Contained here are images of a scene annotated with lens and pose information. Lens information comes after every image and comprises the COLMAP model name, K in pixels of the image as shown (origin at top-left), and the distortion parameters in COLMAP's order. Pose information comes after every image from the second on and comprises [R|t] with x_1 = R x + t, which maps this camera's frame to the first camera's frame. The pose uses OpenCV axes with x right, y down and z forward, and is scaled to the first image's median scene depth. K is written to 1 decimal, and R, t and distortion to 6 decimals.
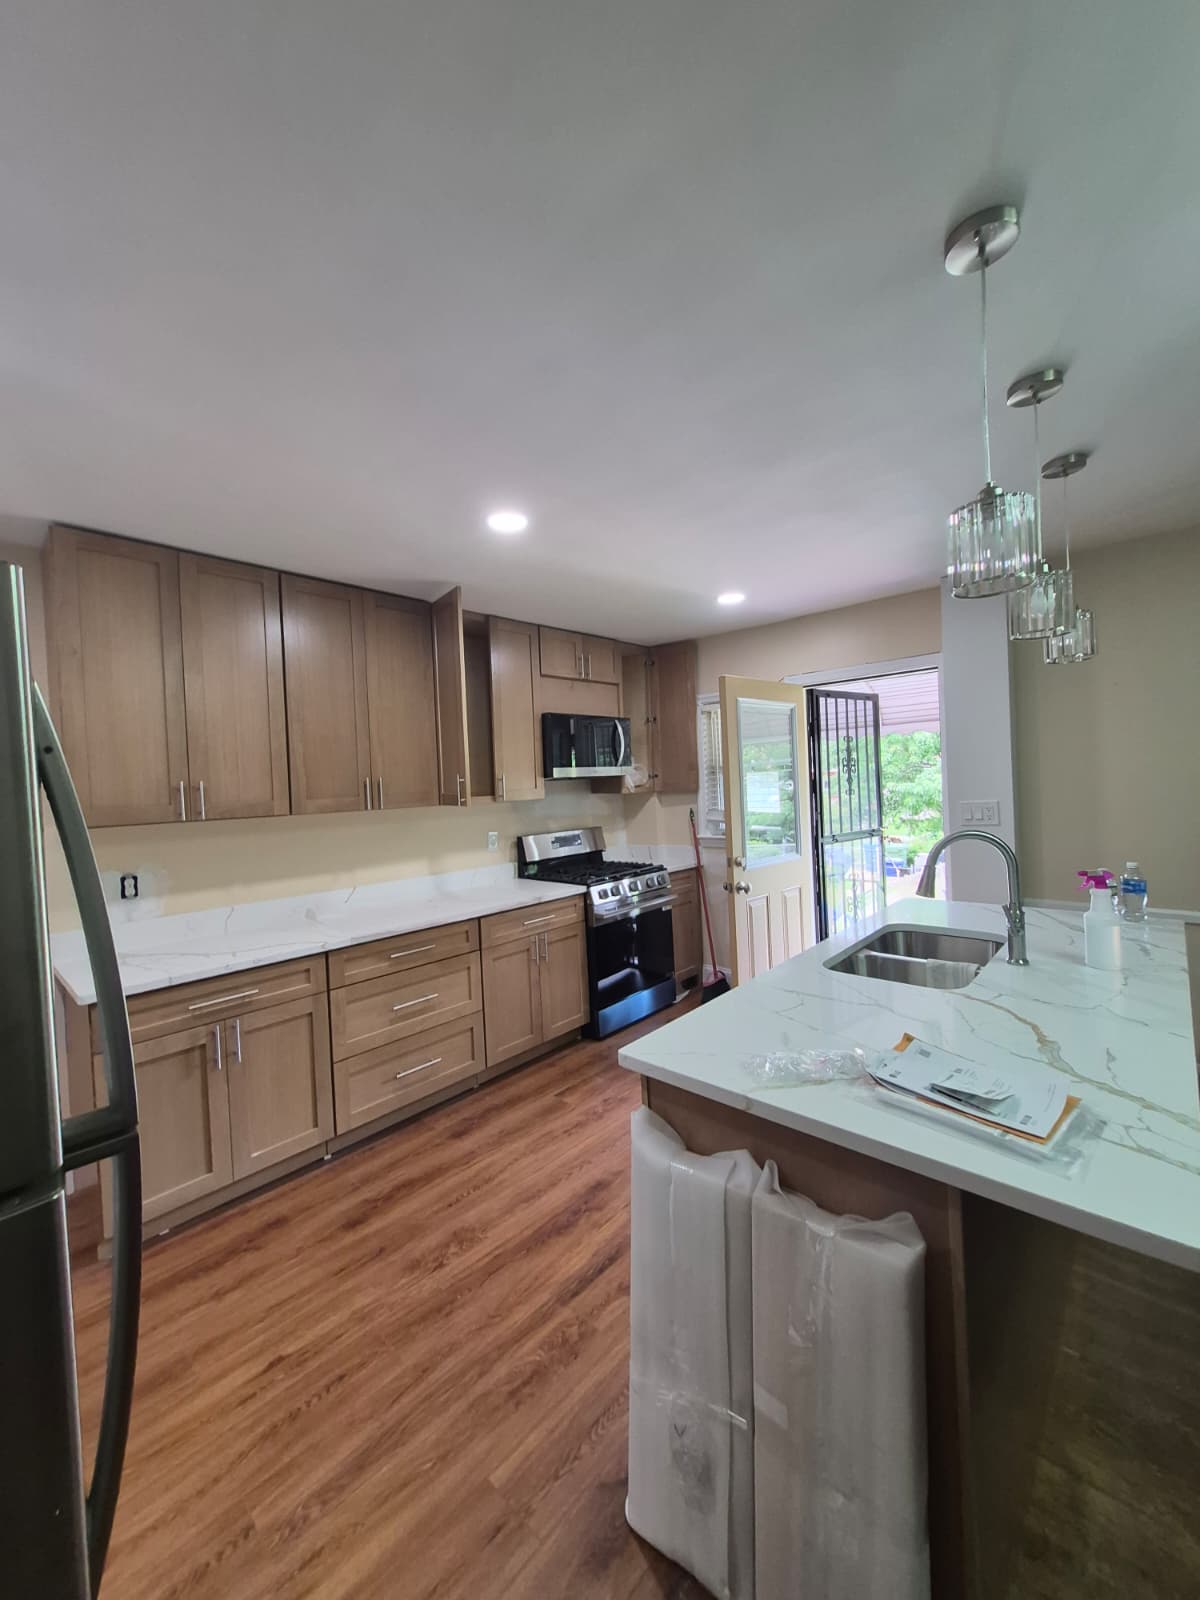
lens RADIAL K [[622.7, 0, 585.9], [0, 622.7, 776.4], [0, 0, 1]] dist [0.003477, -0.001809]
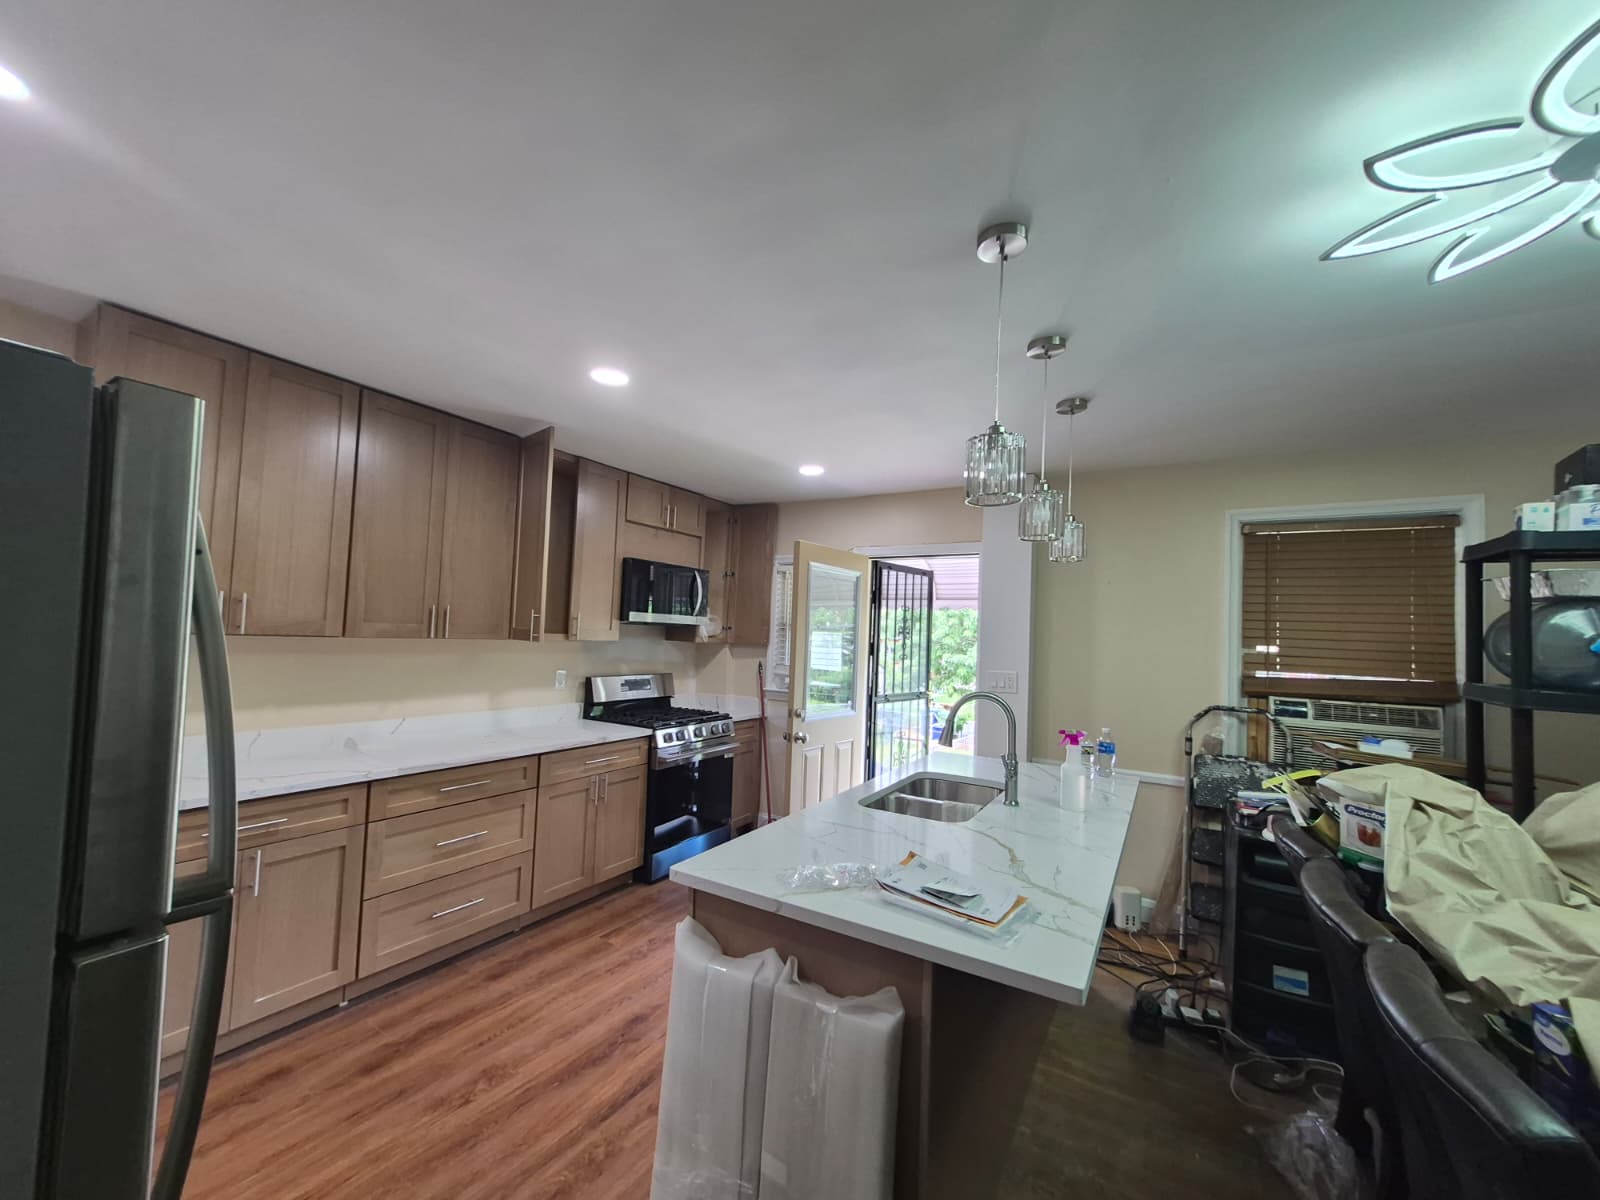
lens RADIAL K [[625.8, 0, 789.2], [0, 625.8, 594.7], [0, 0, 1]] dist [0.004731, -0.001403]
pose [[0.976134, 0.091442, 0.196981, -0.003676], [-0.080193, 0.994699, -0.064362, 0.007691], [-0.201822, 0.047030, 0.978292, -0.119019]]
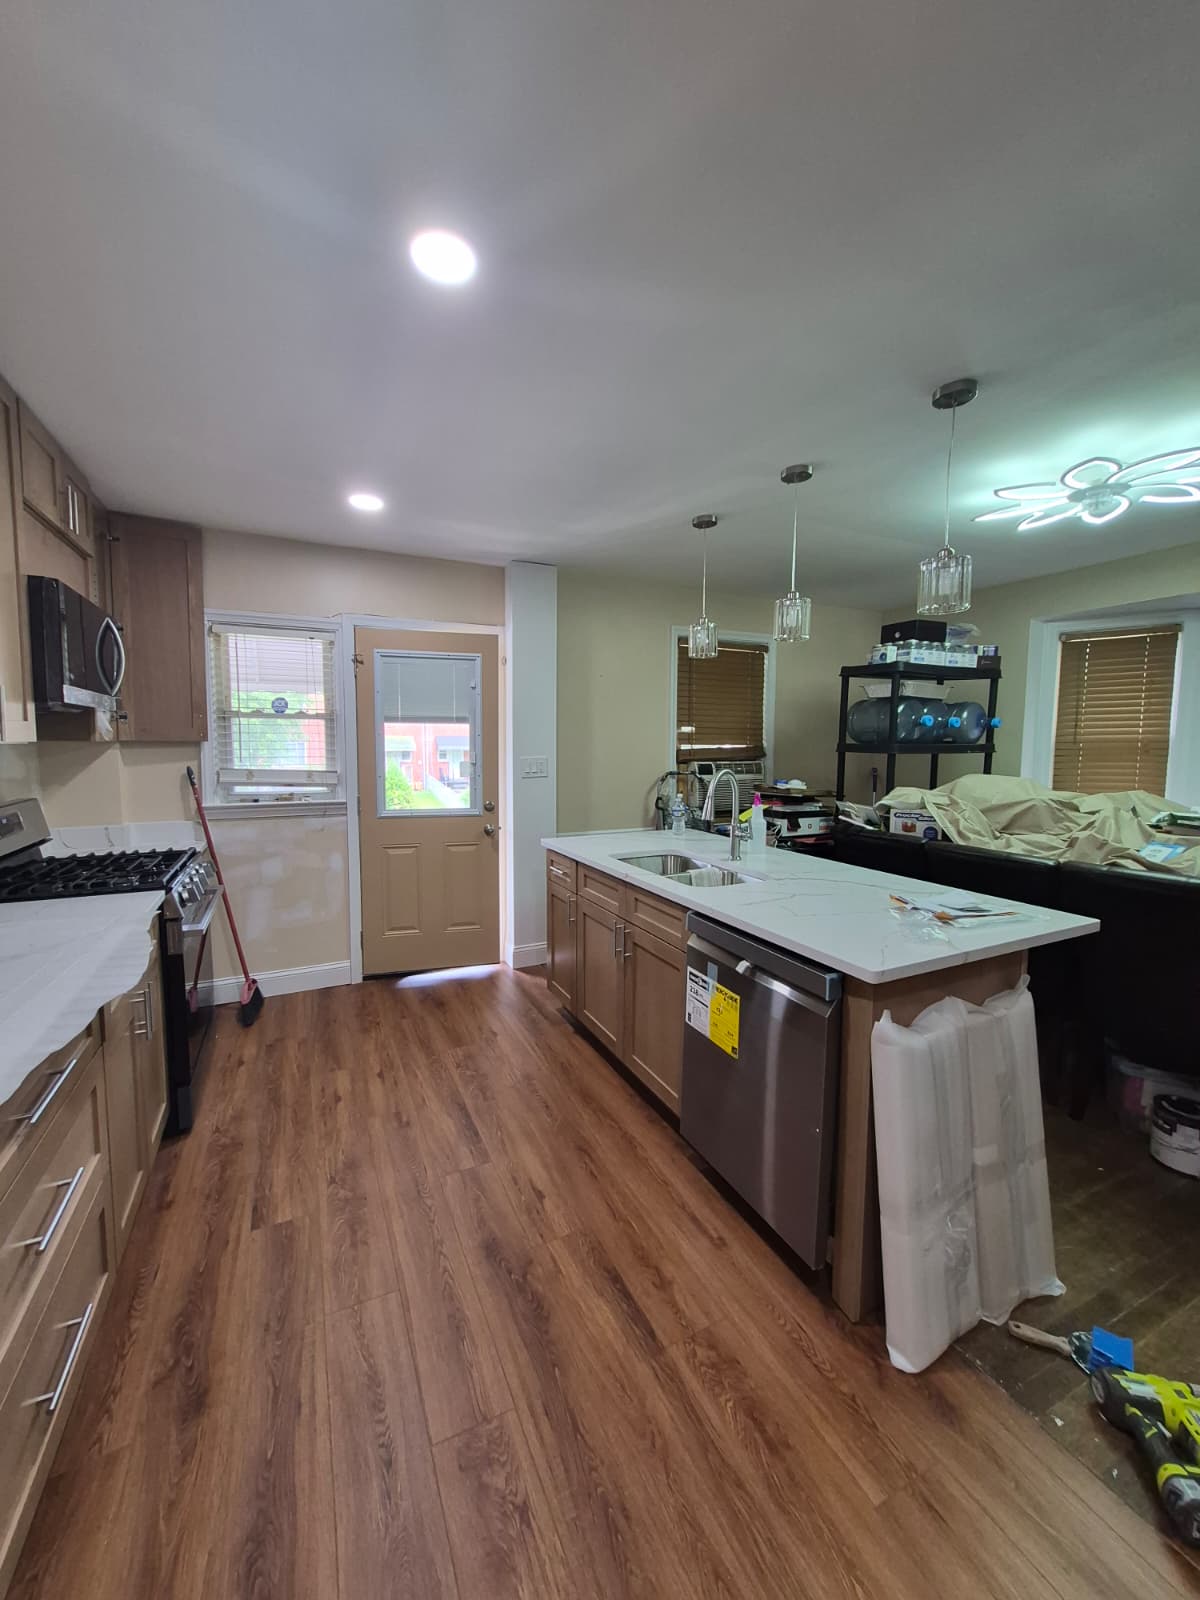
lens RADIAL K [[622.7, 0, 585.2], [0, 622.7, 779.3], [0, 0, 1]] dist [0.003477, -0.001809]
pose [[0.365092, -0.014952, 0.930852, -0.779057], [-0.027885, 0.999247, 0.026987, 0.081283], [-0.930554, -0.035809, 0.364400, 0.786256]]
